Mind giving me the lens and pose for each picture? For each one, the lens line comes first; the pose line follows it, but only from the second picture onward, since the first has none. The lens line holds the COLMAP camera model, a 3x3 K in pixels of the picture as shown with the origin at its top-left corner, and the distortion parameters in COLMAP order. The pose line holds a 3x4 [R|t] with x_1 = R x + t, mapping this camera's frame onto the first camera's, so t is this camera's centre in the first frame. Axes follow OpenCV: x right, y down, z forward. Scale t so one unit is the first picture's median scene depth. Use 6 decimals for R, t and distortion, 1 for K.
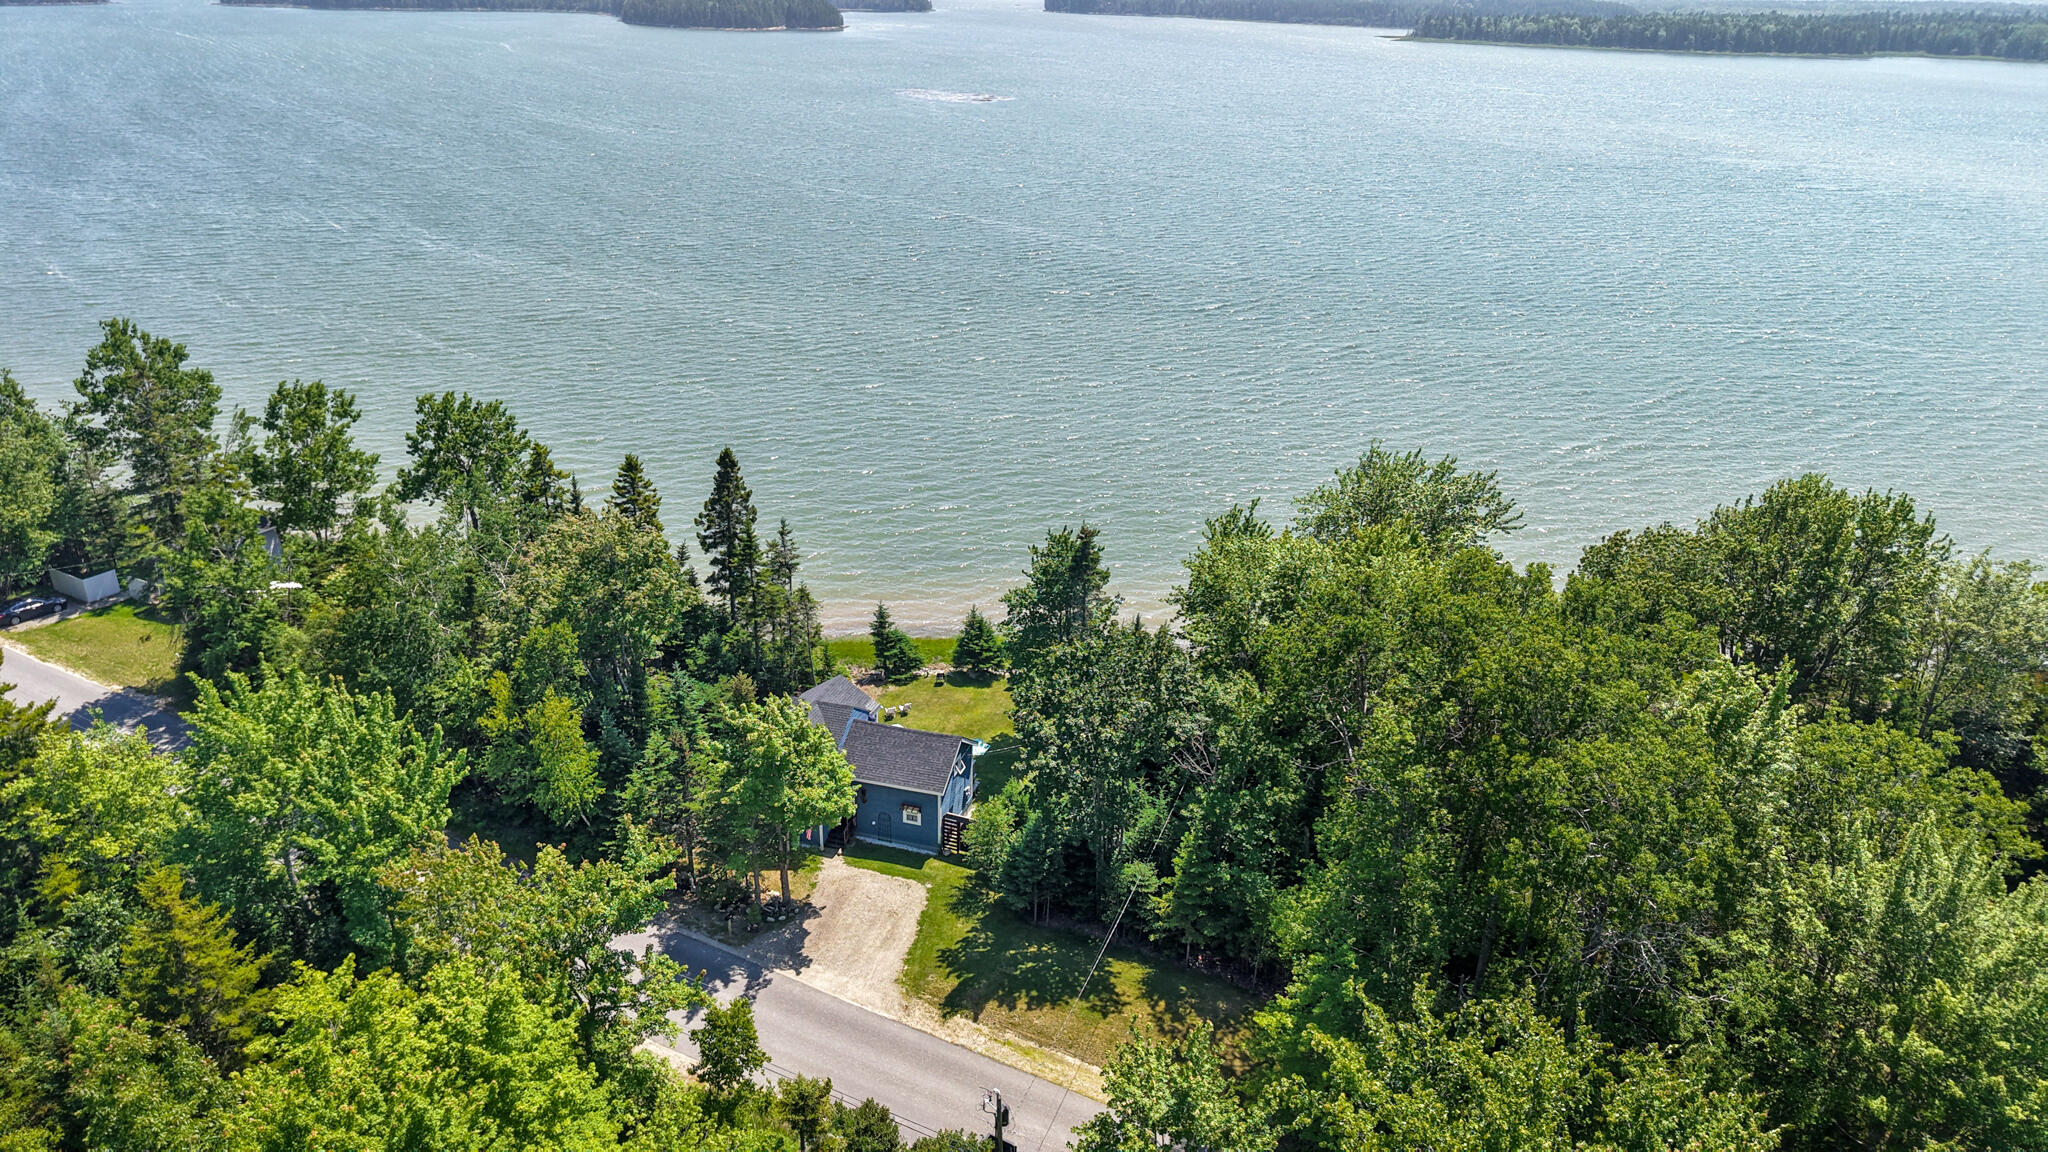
lens RADIAL K [[1428.0, 0, 1037.4], [0, 1428.0, 574.9], [0, 0, 1]] dist [0.062580, -0.100829]
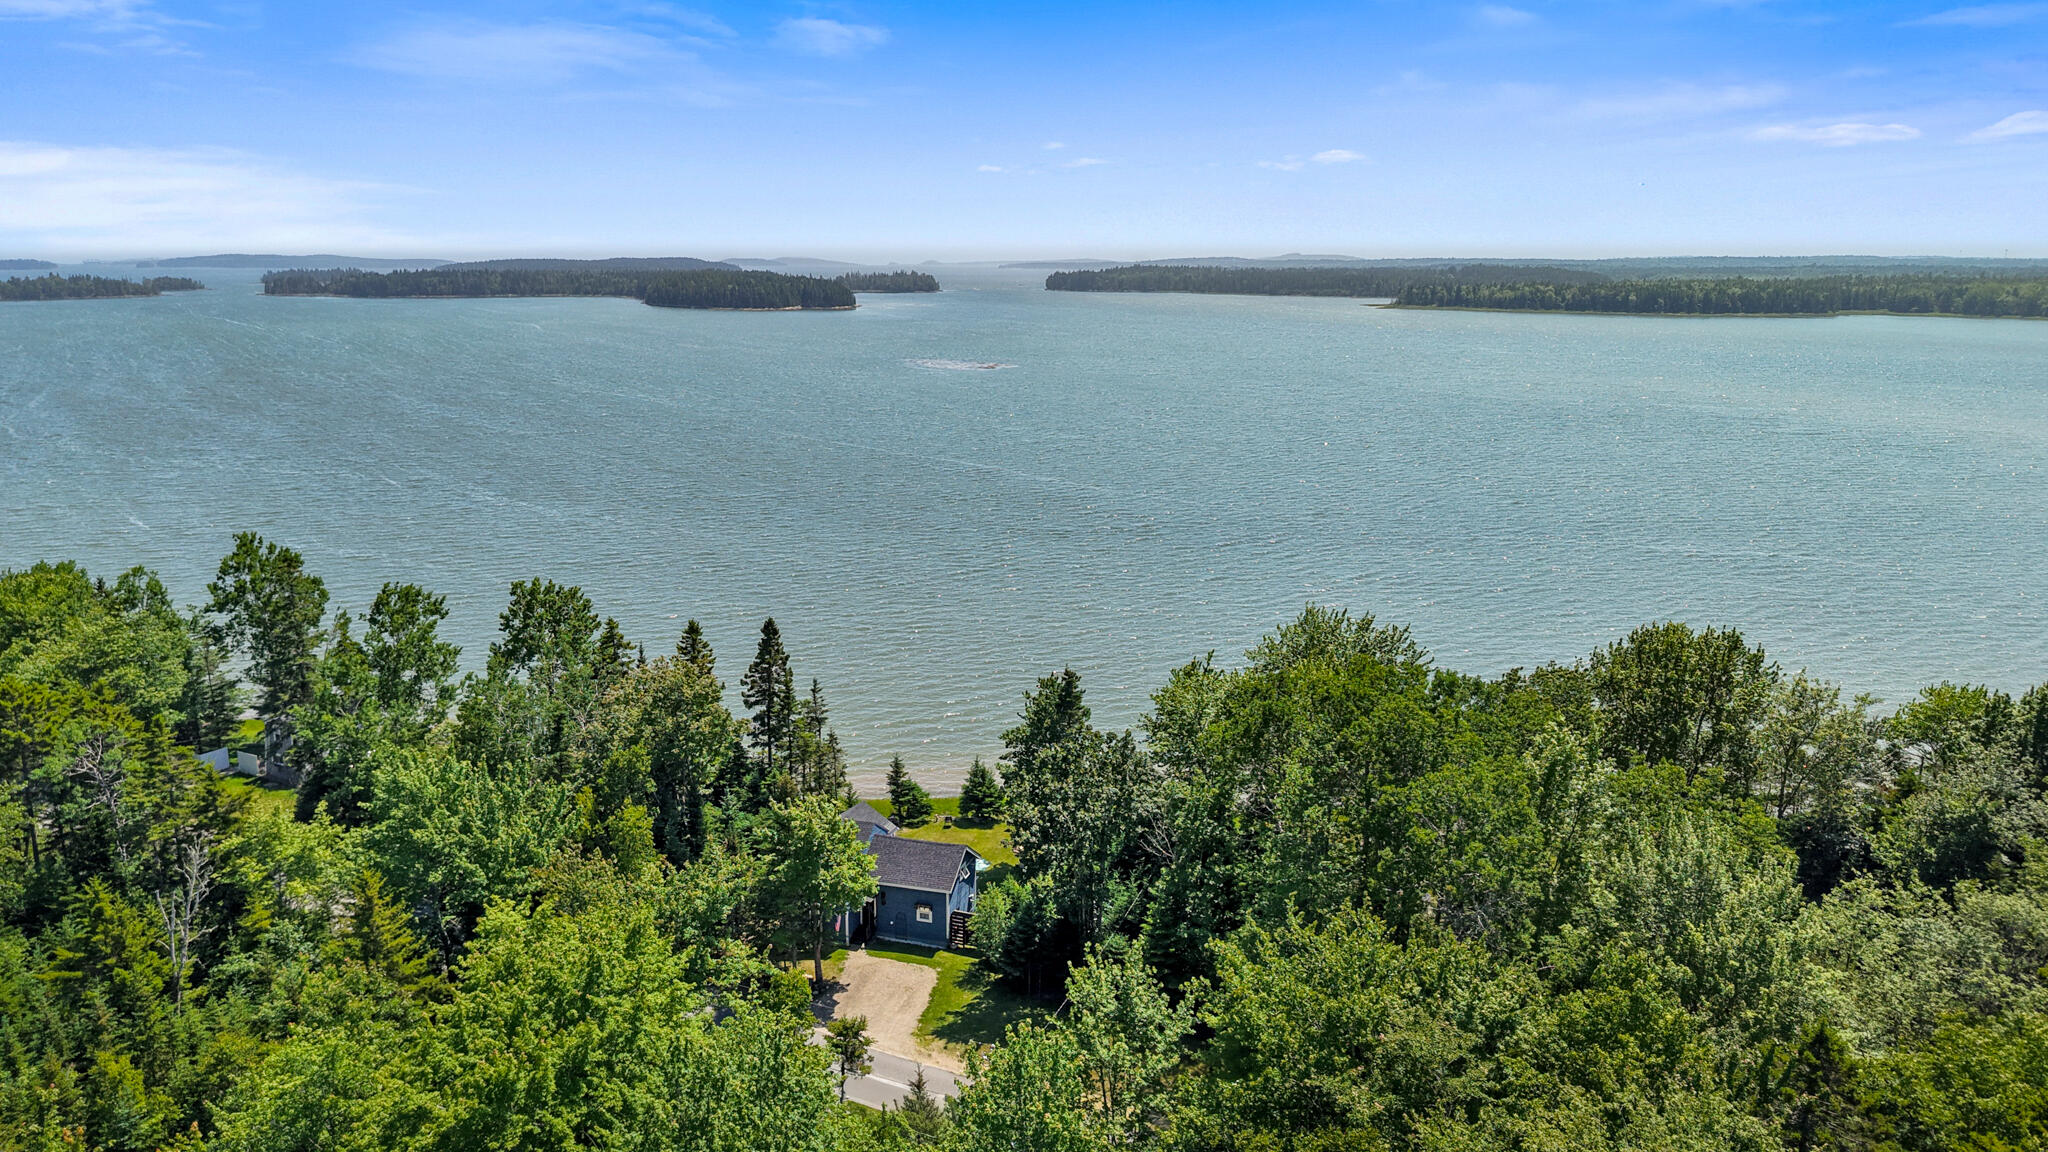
lens RADIAL K [[1442.0, 0, 1024.0], [0, 1442.0, 576.0], [0, 0, 1]] dist [0.079314, -0.188300]
pose [[0.999833, -0.011980, -0.013828, 0.013001], [0.009349, 0.984224, -0.176682, 0.098853], [0.015726, 0.176523, 0.984171, -0.204013]]
